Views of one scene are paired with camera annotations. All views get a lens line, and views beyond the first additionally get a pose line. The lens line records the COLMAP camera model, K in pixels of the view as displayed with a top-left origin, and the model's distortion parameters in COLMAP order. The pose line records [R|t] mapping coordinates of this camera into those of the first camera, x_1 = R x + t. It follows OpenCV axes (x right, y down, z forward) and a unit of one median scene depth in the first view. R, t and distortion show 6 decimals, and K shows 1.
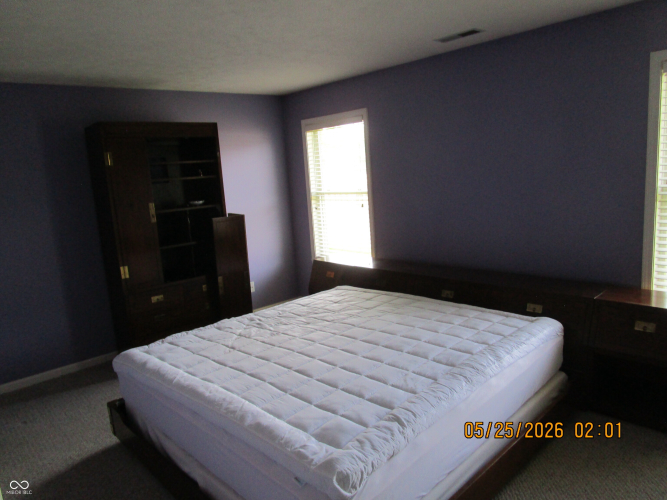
lens RADIAL K [[465.2, 0, 333.5], [0, 465.2, 250.0], [0, 0, 1]] dist [0.021018, 0.000654]
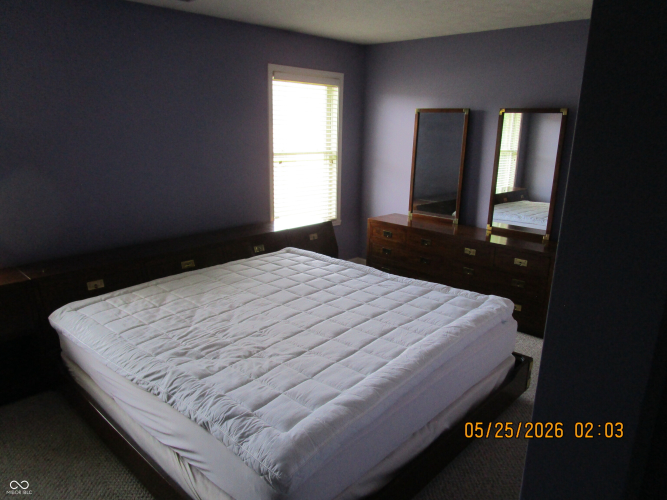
lens RADIAL K [[478.3, 0, 333.5], [0, 478.3, 250.0], [0, 0, 1]] dist [-0.023667, 0.003017]
pose [[-0.055368, -0.182501, 0.981645, -1.013930], [0.164904, 0.967981, 0.189262, -0.098733], [-0.984754, 0.172356, -0.023500, 0.990819]]
